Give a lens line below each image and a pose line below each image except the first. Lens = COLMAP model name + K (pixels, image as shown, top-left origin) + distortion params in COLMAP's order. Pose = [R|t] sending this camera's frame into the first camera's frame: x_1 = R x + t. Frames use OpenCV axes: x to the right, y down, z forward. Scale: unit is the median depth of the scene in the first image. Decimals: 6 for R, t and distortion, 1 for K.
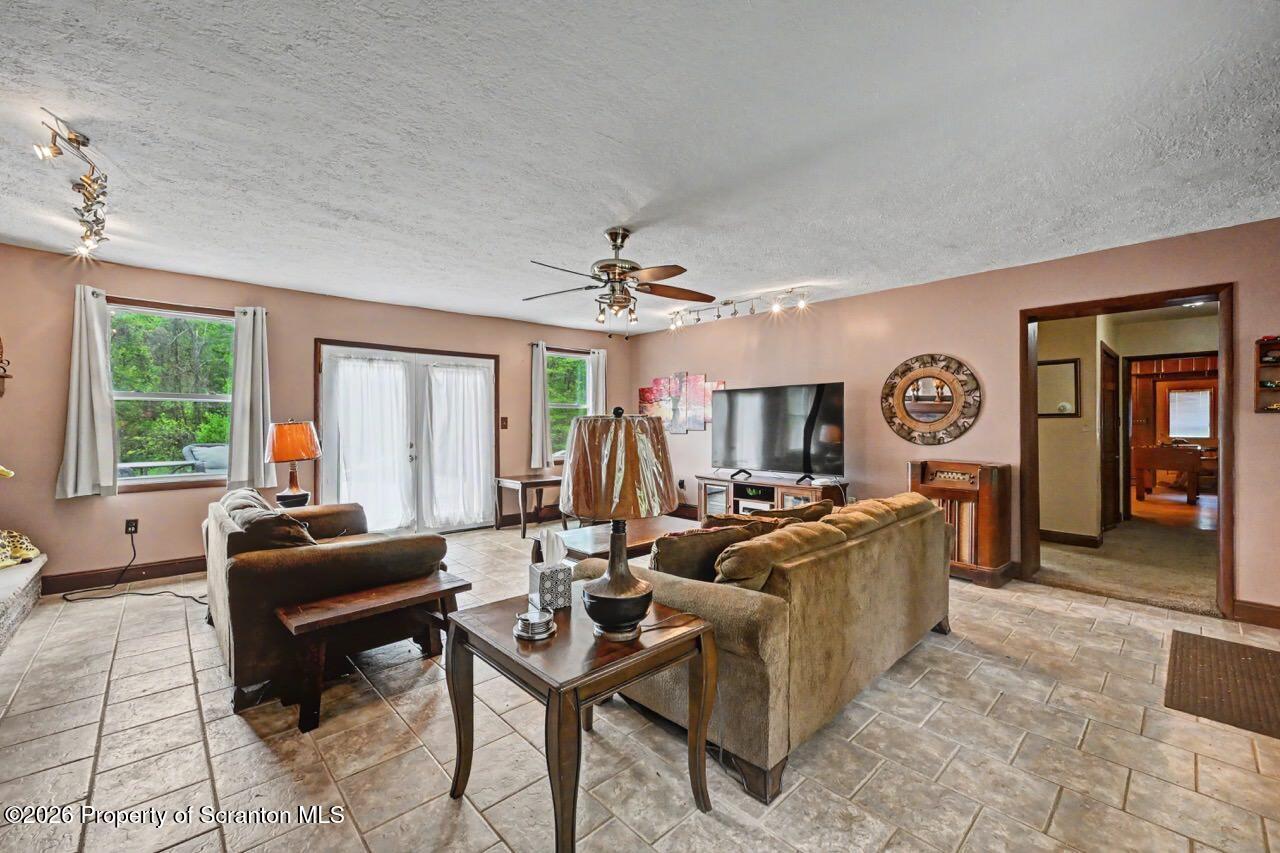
lens RADIAL K [[520.1, 0, 640.0], [0, 520.1, 426.5], [0, 0, 1]] dist [-0.001528, -0.000213]
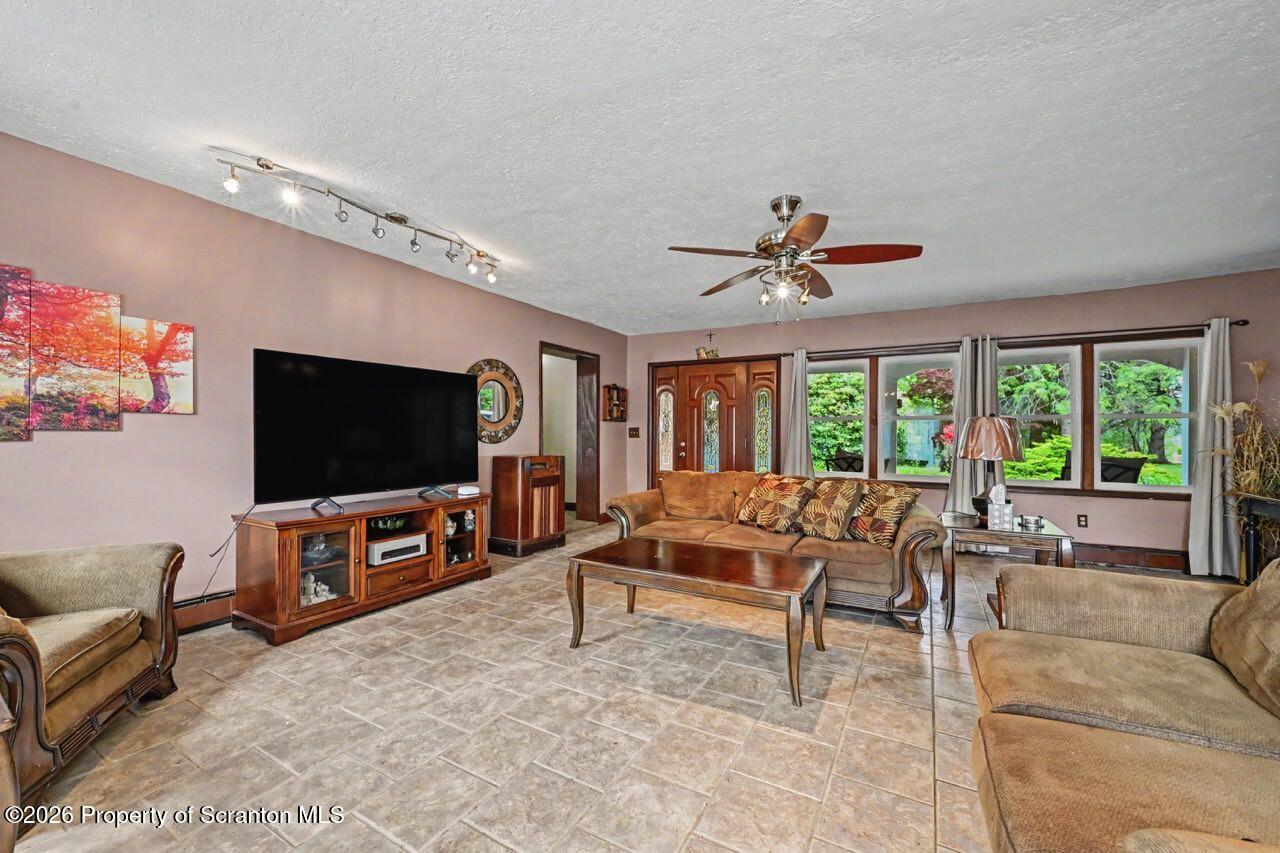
lens RADIAL K [[505.6, 0, 643.2], [0, 505.6, 434.8], [0, 0, 1]] dist [0.001173, 0.000037]
pose [[-0.303385, -0.005126, 0.952854, -0.493307], [0.002099, 0.999980, 0.006048, 0.011096], [-0.952866, 0.003835, -0.303368, 0.923994]]
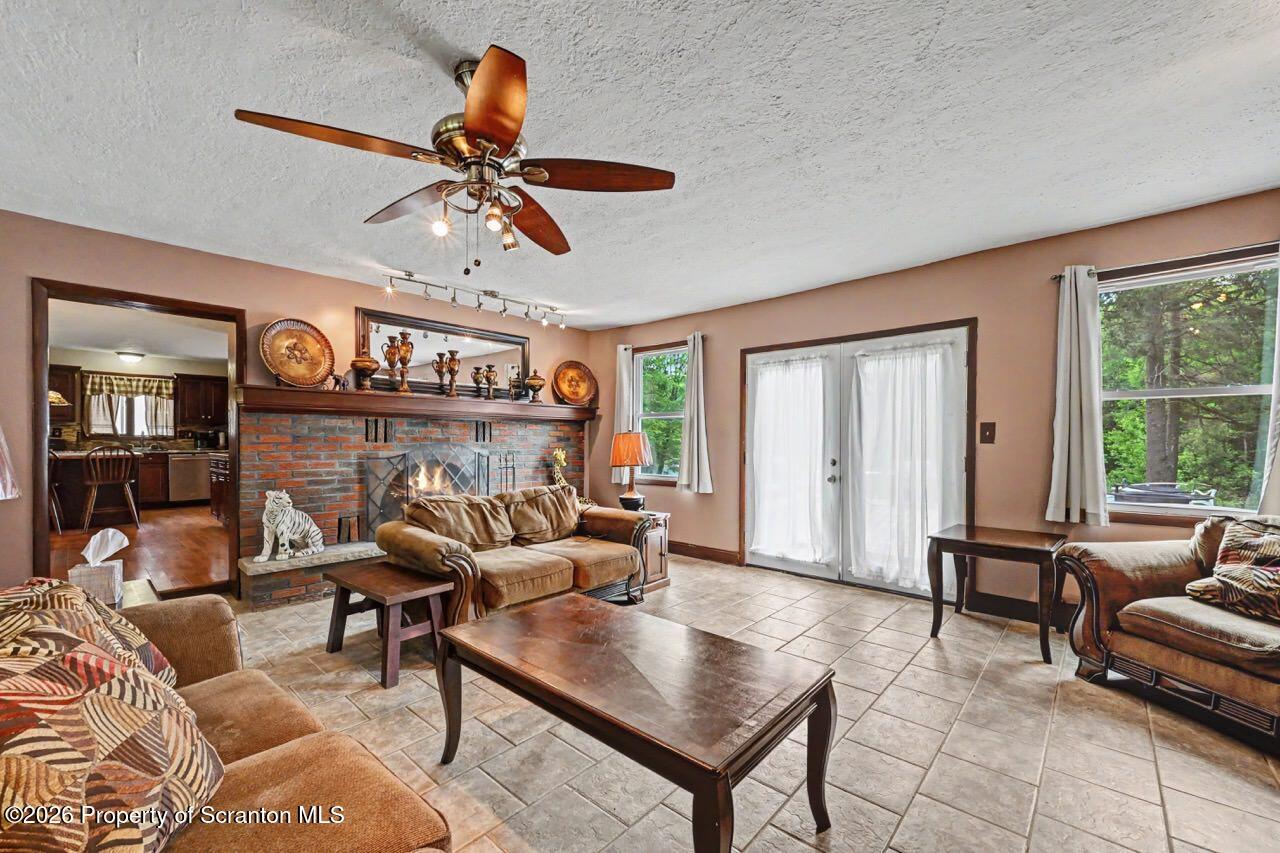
lens RADIAL K [[509.6, 0, 648.8], [0, 509.6, 446.9], [0, 0, 1]] dist [-0.001739, -0.000164]
pose [[0.094701, 0.012416, -0.995428, 0.321235], [-0.009853, 0.999885, 0.011534, 0.007180], [0.995457, 0.008716, 0.094812, 0.702614]]
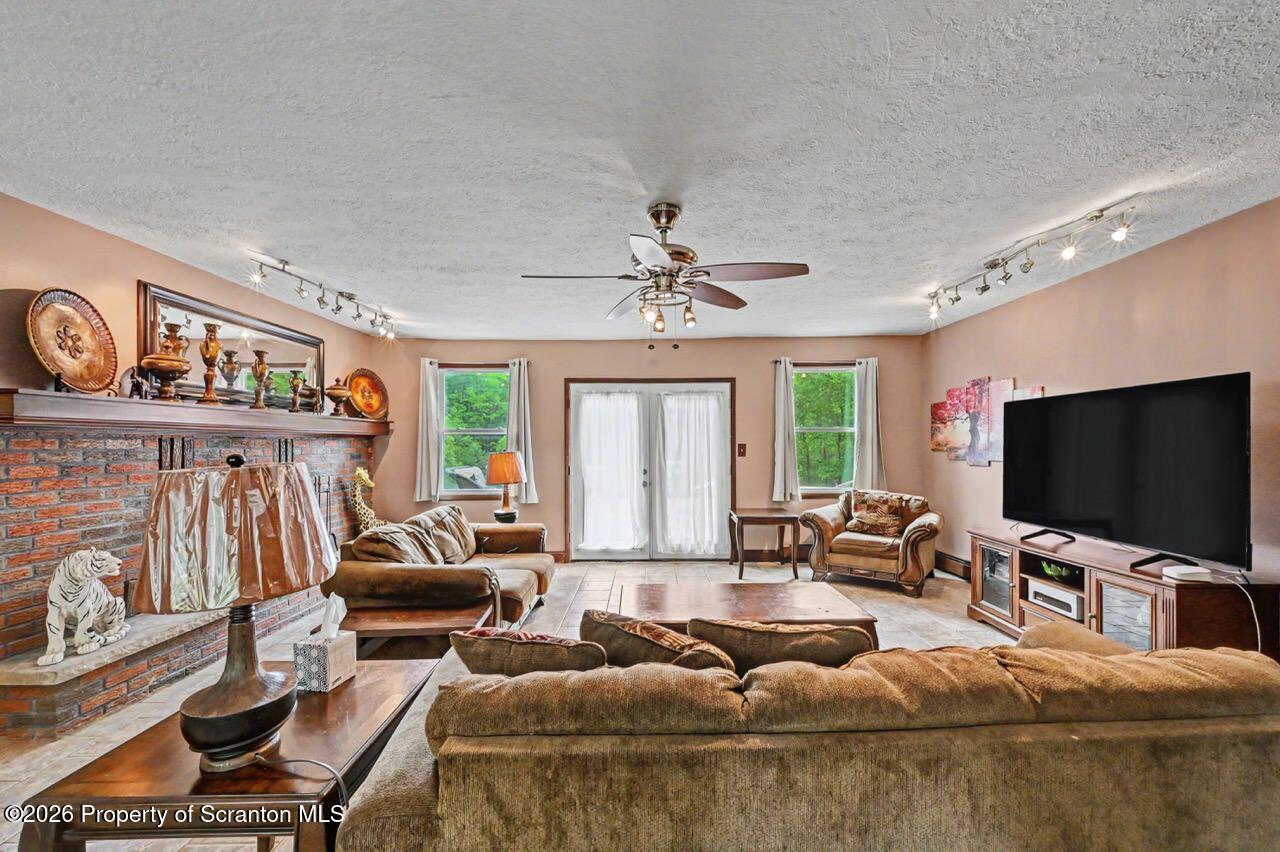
lens RADIAL K [[509.6, 0, 648.8], [0, 509.6, 446.4], [0, 0, 1]] dist [-0.001739, -0.000164]
pose [[0.741354, -0.000156, -0.671114, 0.275677], [-0.001058, 0.999998, -0.001401, -0.014528], [0.671113, 0.001749, 0.741353, 0.263425]]
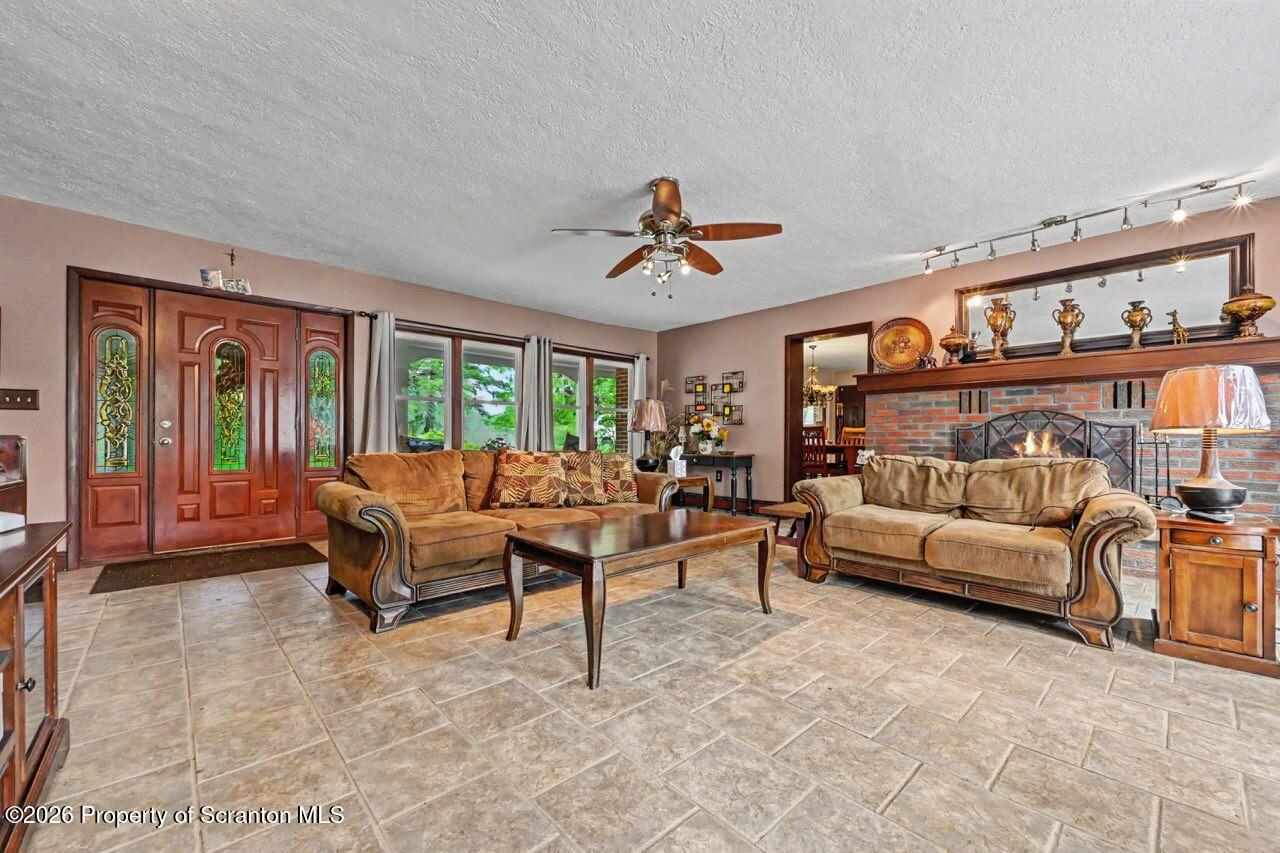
lens RADIAL K [[505.6, 0, 643.2], [0, 505.6, 434.8], [0, 0, 1]] dist [0.001173, 0.000037]
pose [[-0.999976, -0.006435, -0.002622, -0.001508], [-0.006429, 0.999977, -0.002127, 0.055989], [0.002636, -0.002111, -0.999994, 1.197192]]
